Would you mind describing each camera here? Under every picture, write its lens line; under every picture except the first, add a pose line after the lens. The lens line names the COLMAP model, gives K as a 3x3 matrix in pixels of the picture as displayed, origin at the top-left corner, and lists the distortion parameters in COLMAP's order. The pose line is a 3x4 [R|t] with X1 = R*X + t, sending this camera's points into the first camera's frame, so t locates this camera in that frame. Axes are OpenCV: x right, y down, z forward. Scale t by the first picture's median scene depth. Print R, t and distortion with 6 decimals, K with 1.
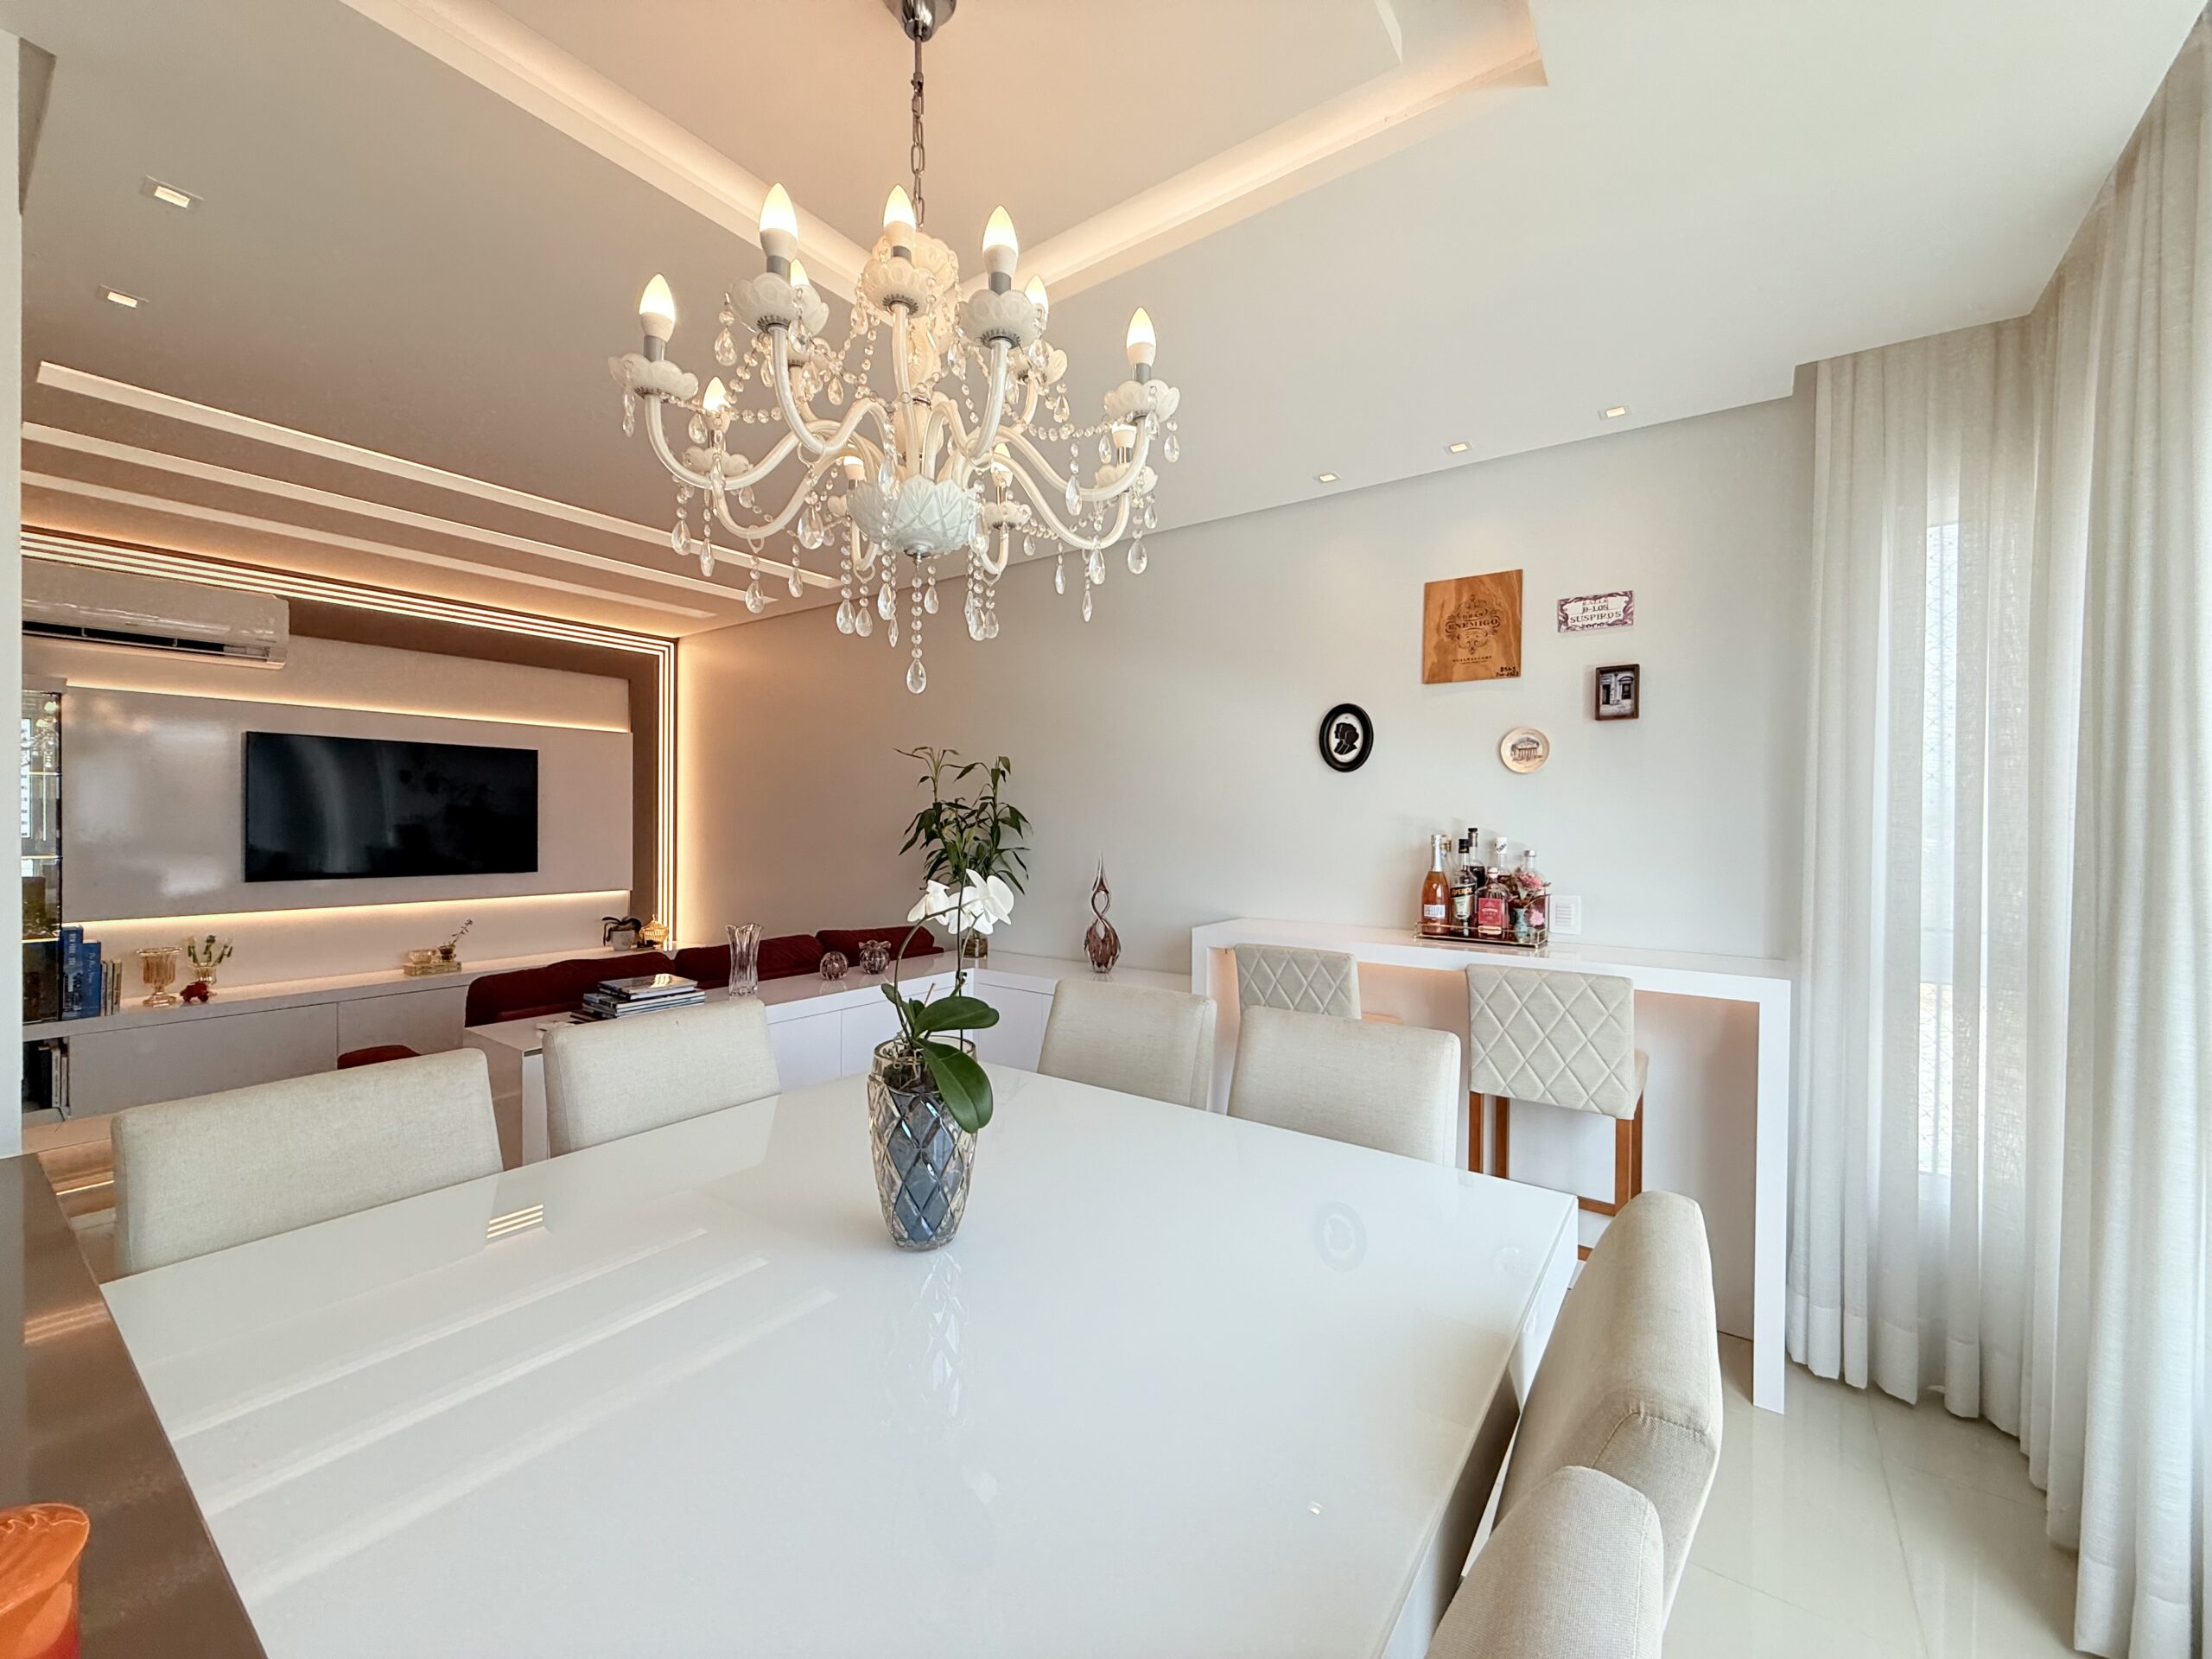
lens RADIAL K [[883.5, 0, 1101.2], [0, 883.5, 827.7], [0, 0, 1]] dist [-0.000643, 0.000139]
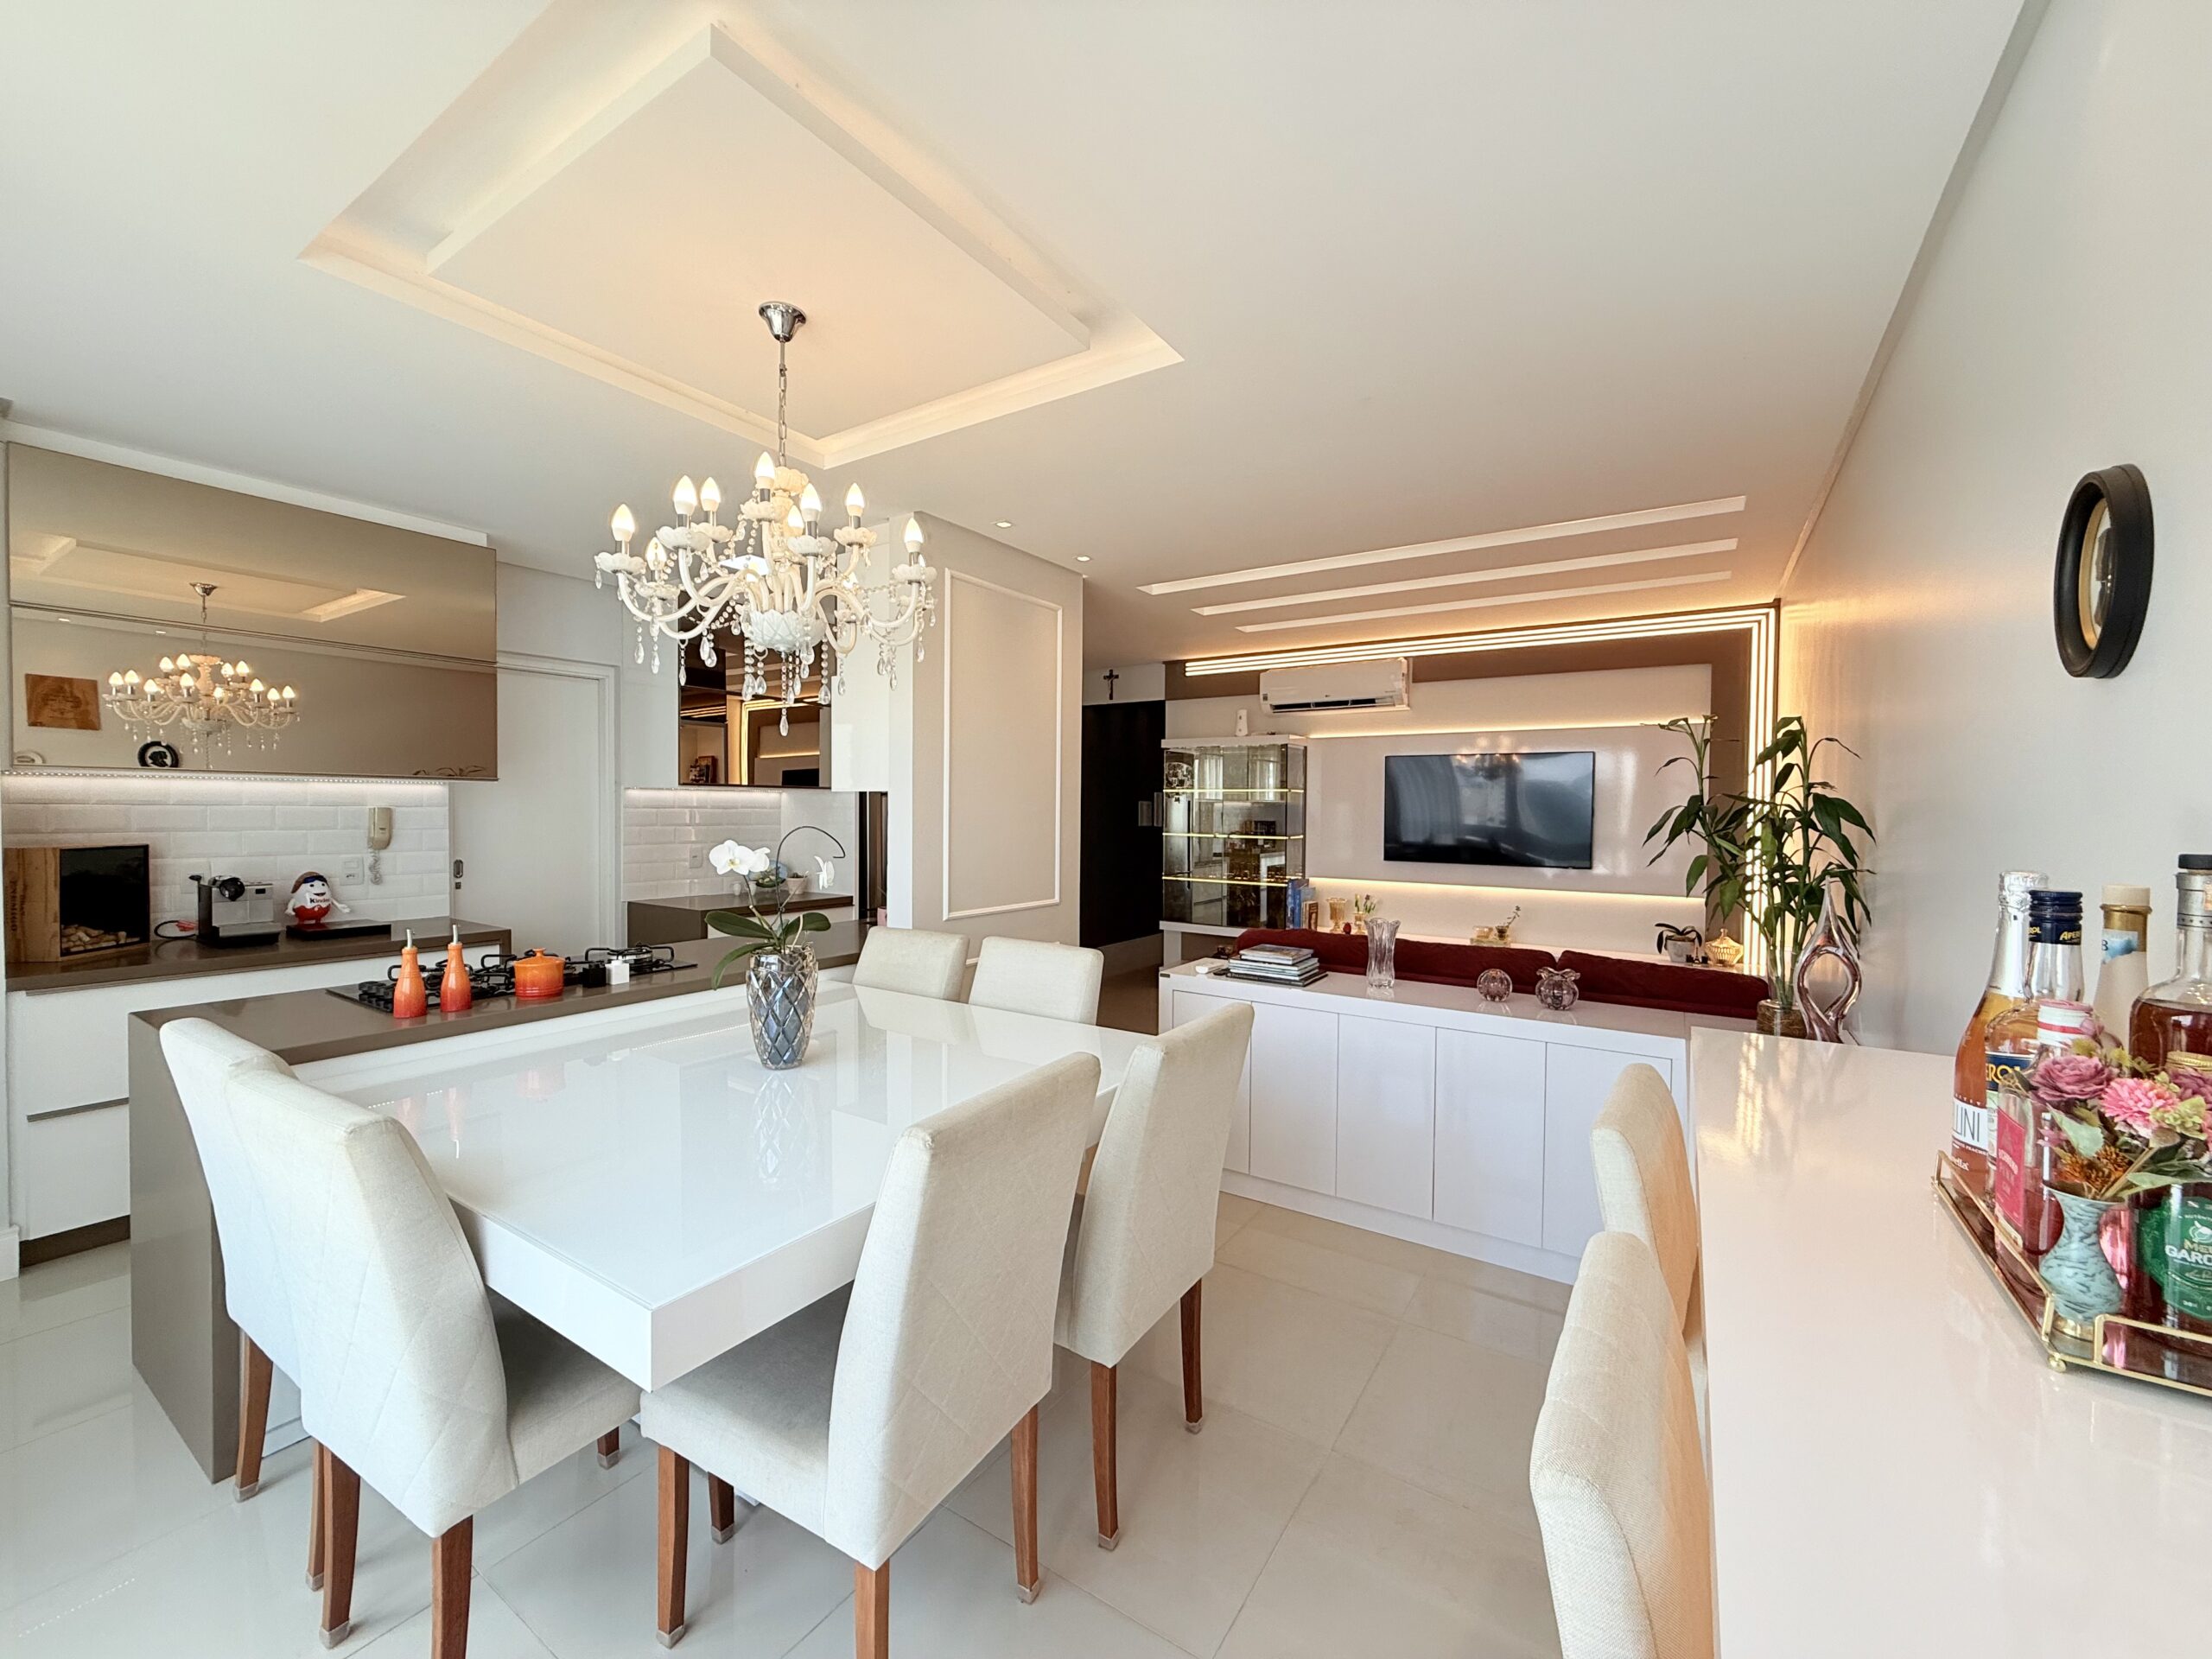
lens RADIAL K [[883.5, 0, 1101.2], [0, 883.5, 827.7], [0, 0, 1]] dist [-0.000643, 0.000139]
pose [[0.045512, 0.014658, -0.998856, 0.636389], [-0.017680, 0.999748, 0.013866, -0.005672], [0.998807, 0.017029, 0.045759, 0.655375]]
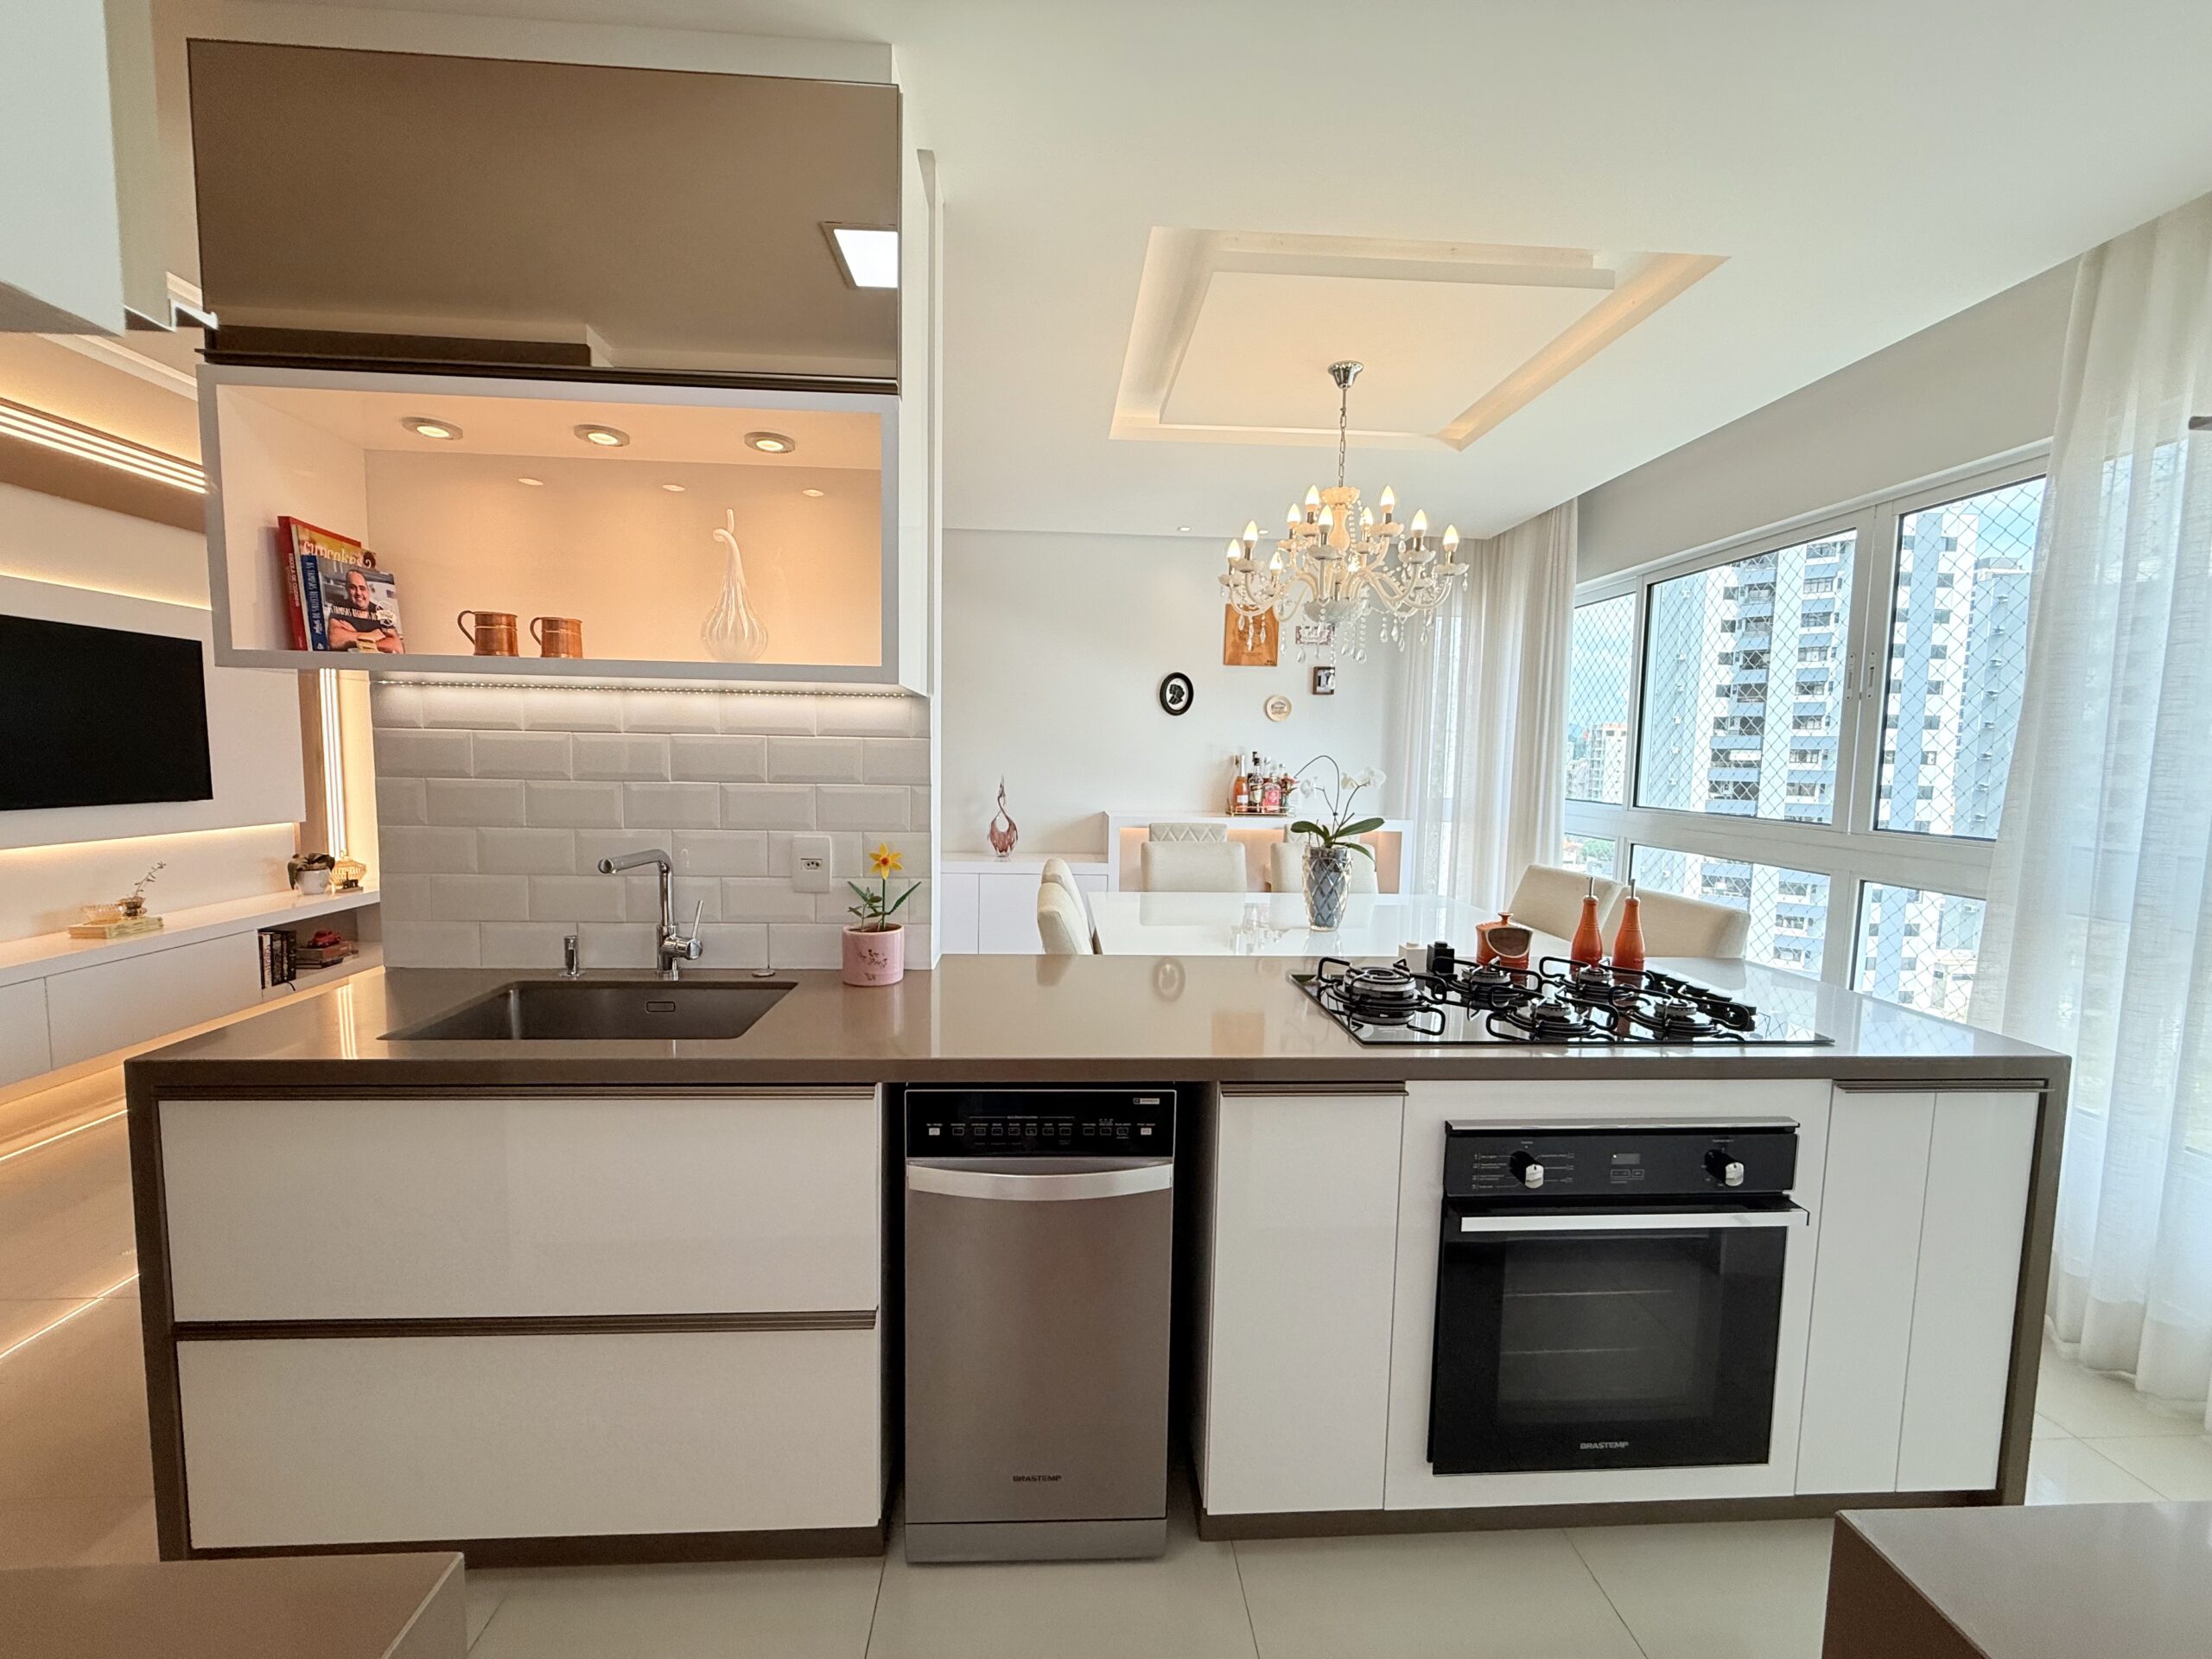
lens RADIAL K [[883.5, 0, 1101.2], [0, 883.5, 827.7], [0, 0, 1]] dist [-0.000643, 0.000139]
pose [[0.774292, -0.047074, 0.631075, -0.907440], [-0.007372, 0.996491, 0.083376, 0.006974], [-0.632785, -0.069210, 0.771228, -0.168576]]
